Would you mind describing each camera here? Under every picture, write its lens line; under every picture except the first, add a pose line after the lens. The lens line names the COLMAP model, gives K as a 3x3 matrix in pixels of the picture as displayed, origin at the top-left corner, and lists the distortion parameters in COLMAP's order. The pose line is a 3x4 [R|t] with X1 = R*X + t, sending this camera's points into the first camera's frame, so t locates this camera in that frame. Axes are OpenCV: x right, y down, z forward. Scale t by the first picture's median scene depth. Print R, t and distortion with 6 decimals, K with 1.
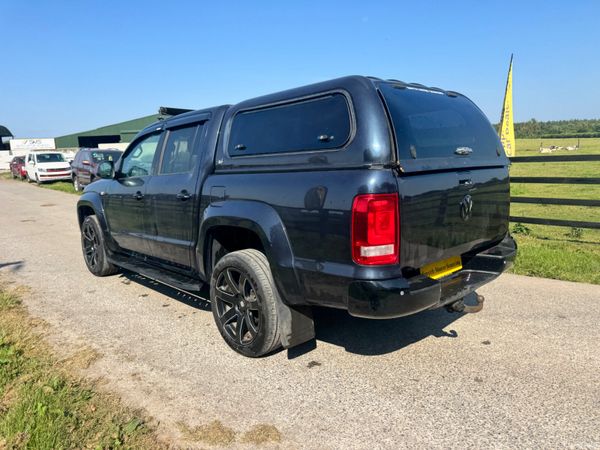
lens RADIAL K [[429.9, 0, 297.7], [0, 429.9, 226.0], [0, 0, 1]] dist [0.044252, -0.051362]
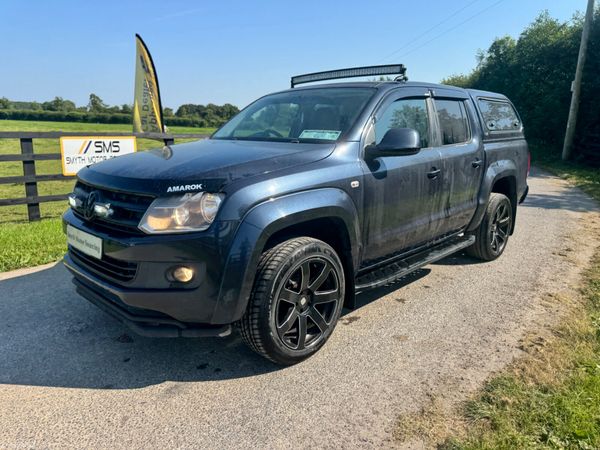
lens RADIAL K [[429.9, 0, 300.1], [0, 429.9, 222.0], [0, 0, 1]] dist [0.044252, -0.051362]
pose [[-0.067175, -0.179395, 0.981481, -1.549251], [0.143181, 0.971788, 0.187423, -0.219833], [-0.987414, 0.153120, -0.039594, 1.687070]]
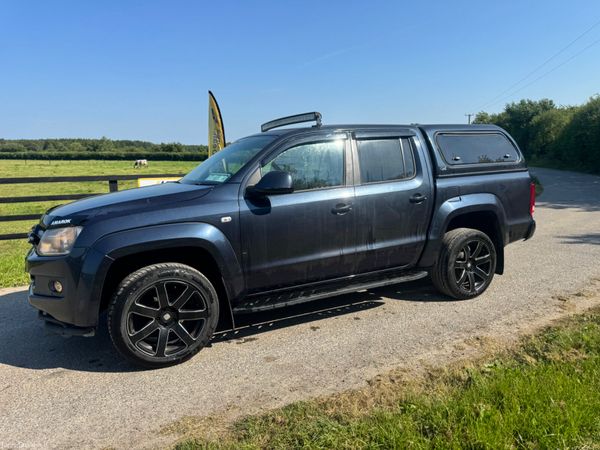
lens RADIAL K [[429.9, 0, 298.7], [0, 429.9, 219.5], [0, 0, 1]] dist [0.044252, -0.051362]
pose [[0.259204, -0.102896, 0.960326, -1.624442], [0.164110, 0.984542, 0.061195, -0.149663], [-0.951778, 0.141737, 0.272083, 1.088808]]
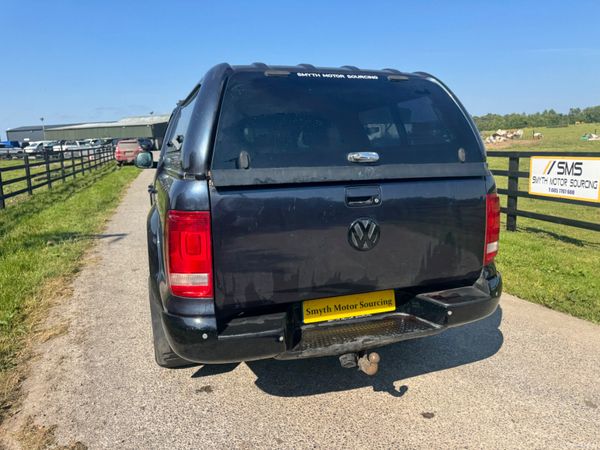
lens RADIAL K [[429.9, 0, 297.2], [0, 429.9, 221.5], [0, 0, 1]] dist [0.044252, -0.051362]
pose [[0.910664, 0.086701, -0.403949, 0.496696], [-0.075856, 0.996199, 0.042809, -0.073310], [0.406125, -0.008342, 0.913779, 0.234620]]
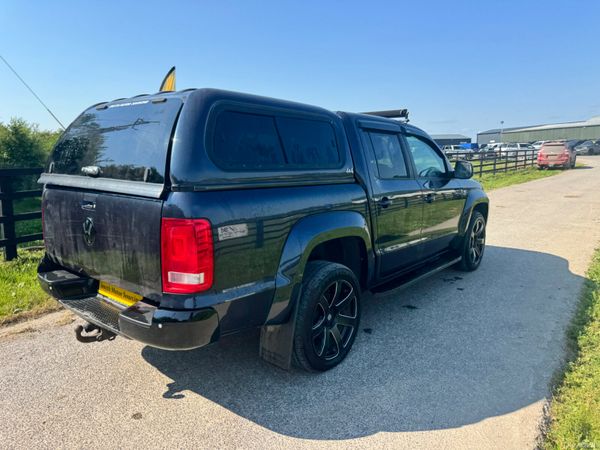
lens RADIAL K [[429.9, 0, 304.0], [0, 429.9, 221.3], [0, 0, 1]] dist [0.044252, -0.051362]
pose [[0.136483, 0.189400, -0.972368, 1.161506], [-0.158793, 0.973044, 0.167243, -0.250255], [0.977833, 0.131579, 0.162880, 1.108902]]
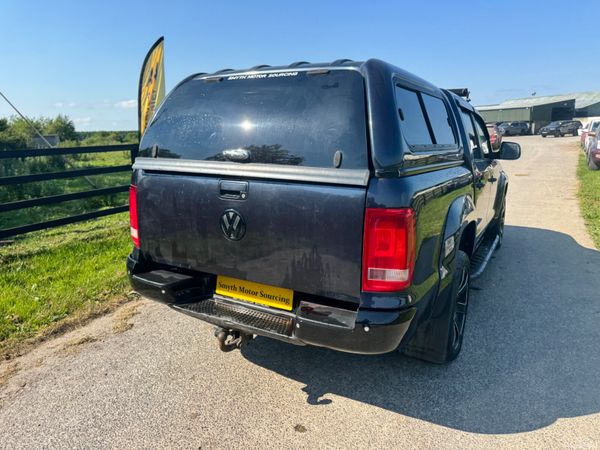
lens RADIAL K [[429.9, 0, 299.6], [0, 429.9, 223.9], [0, 0, 1]] dist [0.044252, -0.051362]
pose [[0.299108, 0.229493, -0.926211, 1.001661], [-0.160941, 0.968876, 0.188091, -0.183820], [0.940549, 0.092806, 0.326733, 0.729975]]
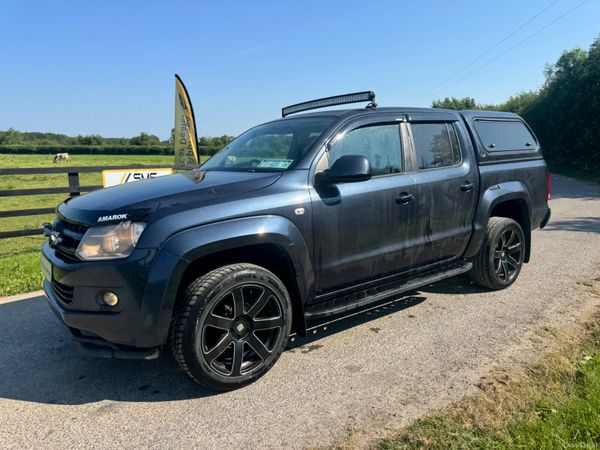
lens RADIAL K [[429.9, 0, 299.0], [0, 429.9, 219.7], [0, 0, 1]] dist [0.044252, -0.051362]
pose [[0.094673, -0.118254, 0.988460, -1.561922], [0.171919, 0.979944, 0.100769, -0.187724], [-0.980551, 0.160395, 0.113105, 1.435222]]
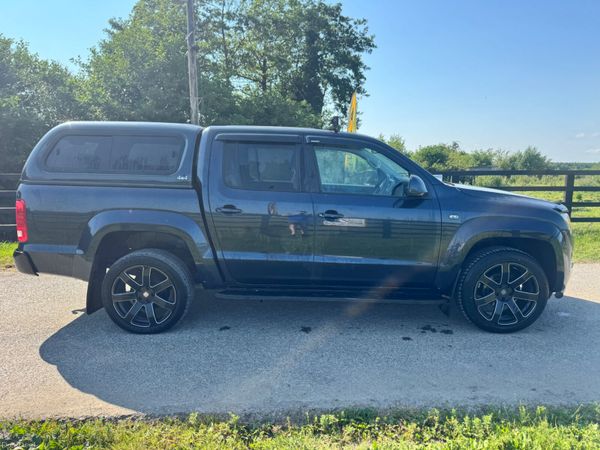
lens RADIAL K [[429.9, 0, 298.1], [0, 429.9, 226.8], [0, 0, 1]] dist [0.044252, -0.051362]
pose [[-0.690212, 0.136000, -0.710712, 0.819574], [-0.094154, 0.956950, 0.274558, -0.437649], [0.717455, 0.256420, -0.647694, 2.361642]]
